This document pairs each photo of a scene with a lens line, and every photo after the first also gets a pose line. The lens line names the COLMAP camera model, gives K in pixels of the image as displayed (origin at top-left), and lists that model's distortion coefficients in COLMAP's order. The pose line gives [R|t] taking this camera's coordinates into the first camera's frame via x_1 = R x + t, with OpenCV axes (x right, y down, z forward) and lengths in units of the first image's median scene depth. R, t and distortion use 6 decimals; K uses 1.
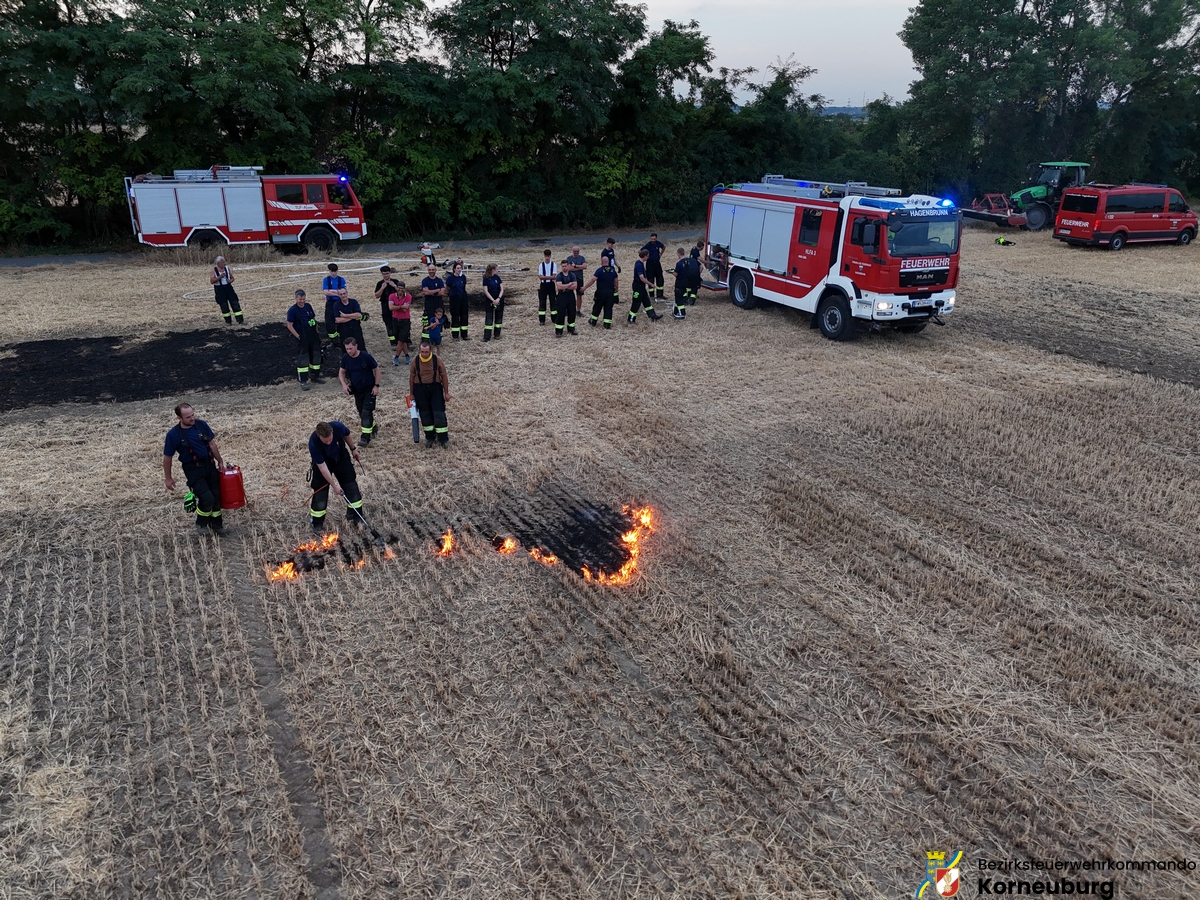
lens RADIAL K [[884.7, 0, 604.3], [0, 884.7, 451.6], [0, 0, 1]] dist [0.031084, 0.007670]
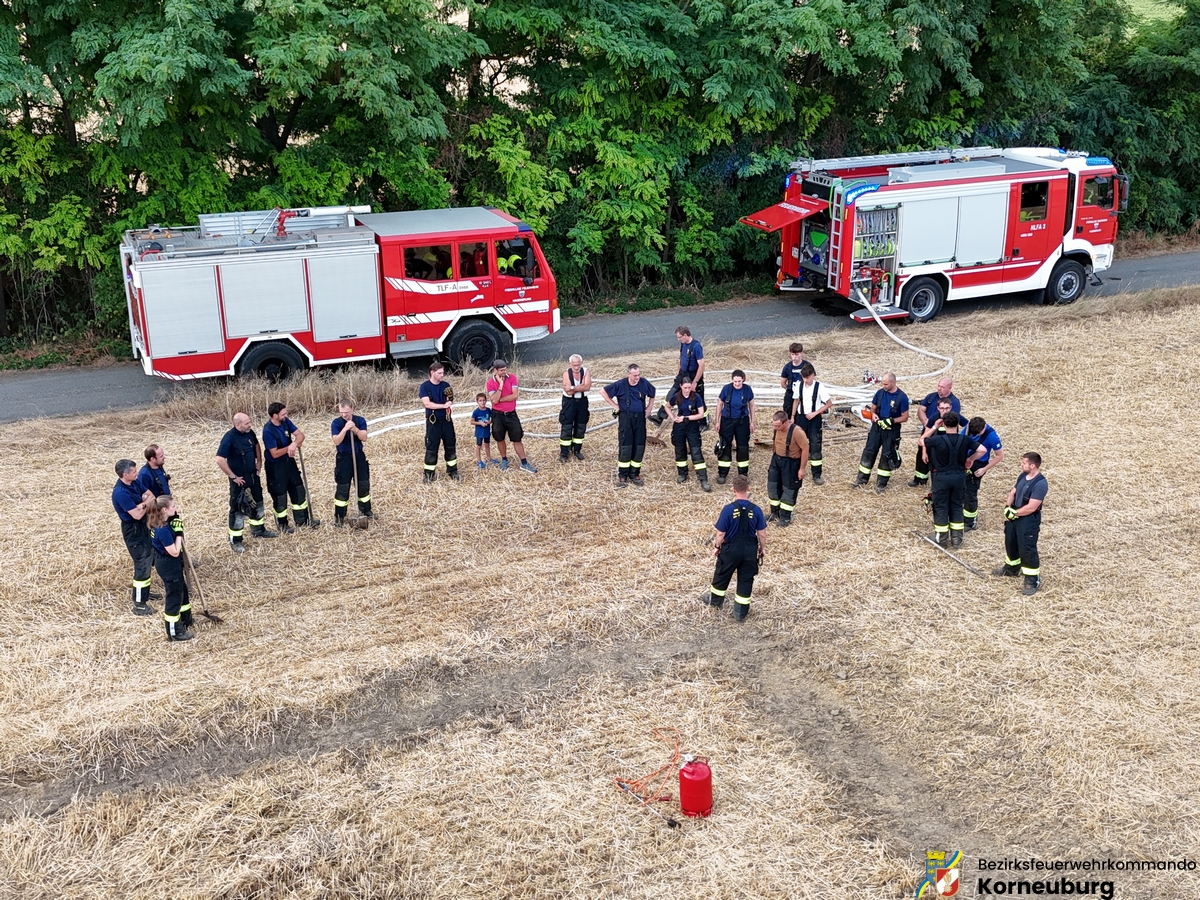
lens RADIAL K [[1287.1, 0, 602.5], [0, 1287.1, 455.7], [0, 0, 1]] dist [0.063235, 0.000000]
pose [[0.999987, -0.000905, 0.004942, -0.248790], [0.000846, 0.999929, 0.011872, -0.181847], [-0.004953, -0.011868, 0.999917, 0.256345]]
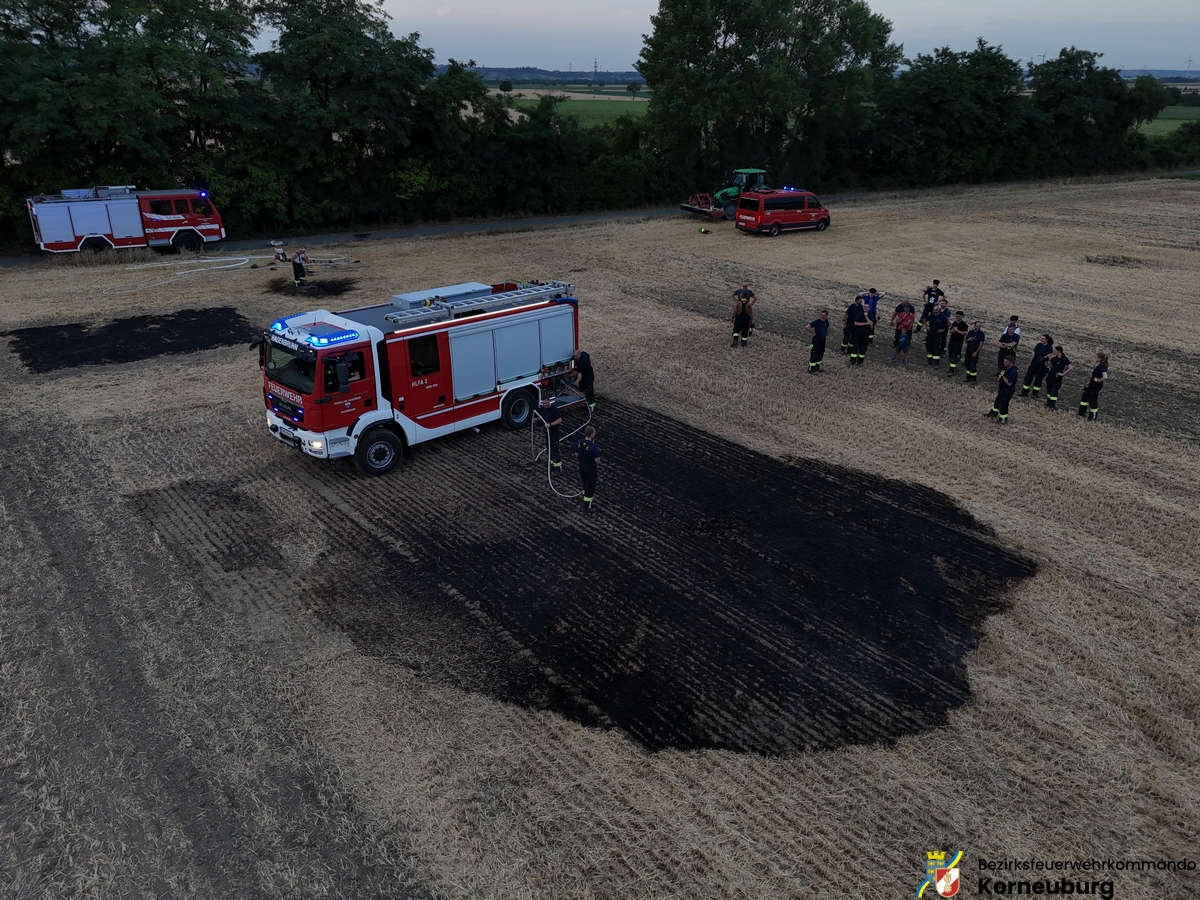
lens RADIAL K [[874.8, 0, 599.2], [0, 874.8, 449.9], [0, 0, 1]] dist [0.035285, -0.018755]
pose [[0.979127, -0.071102, 0.190408, -0.002264], [0.064305, 0.997061, 0.041650, 0.045107], [-0.192810, -0.028536, 0.980821, -0.366426]]
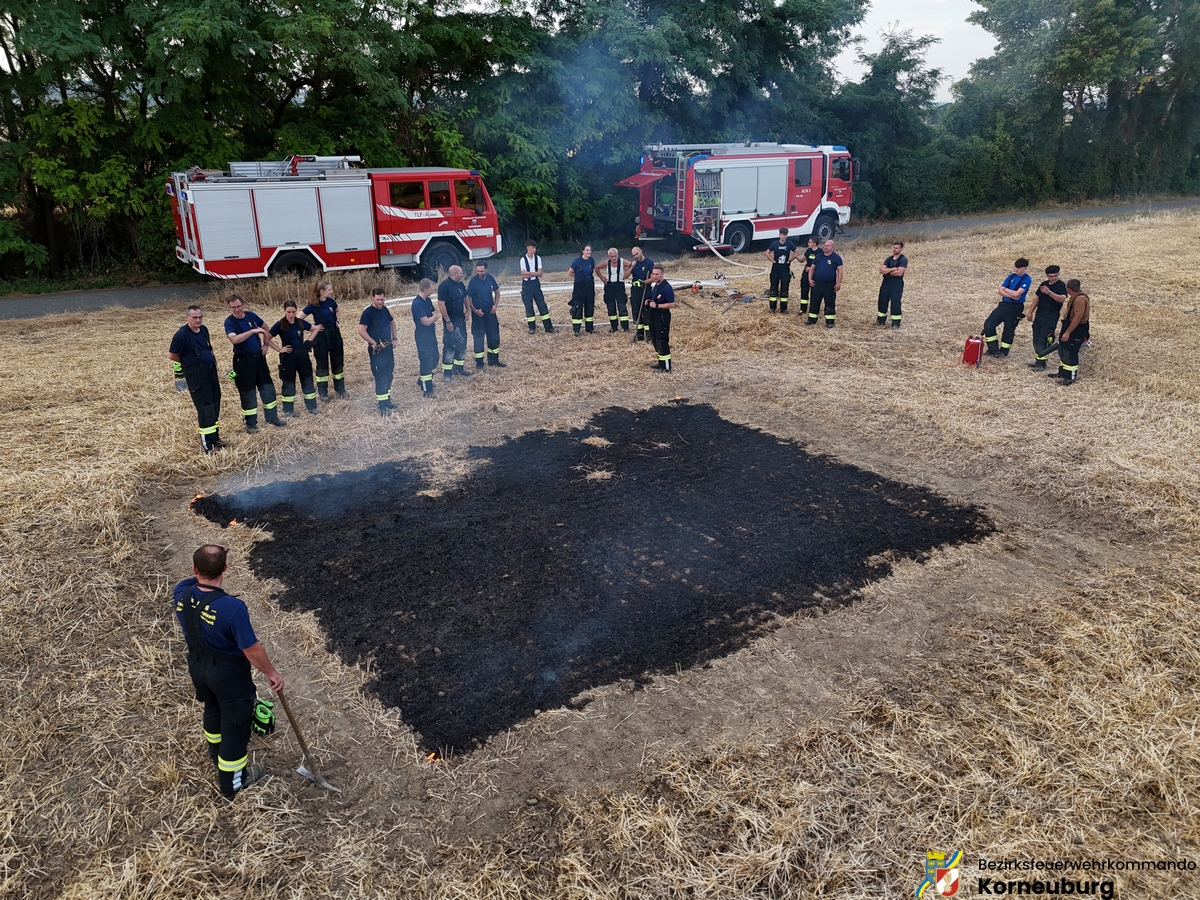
lens RADIAL K [[884.7, 0, 601.4], [0, 884.7, 453.1], [0, 0, 1]] dist [0.031084, 0.007670]
pose [[0.982600, -0.062523, 0.174895, -0.326457], [0.061444, 0.998043, 0.011582, -0.085429], [-0.175277, -0.000634, 0.984519, 0.284655]]
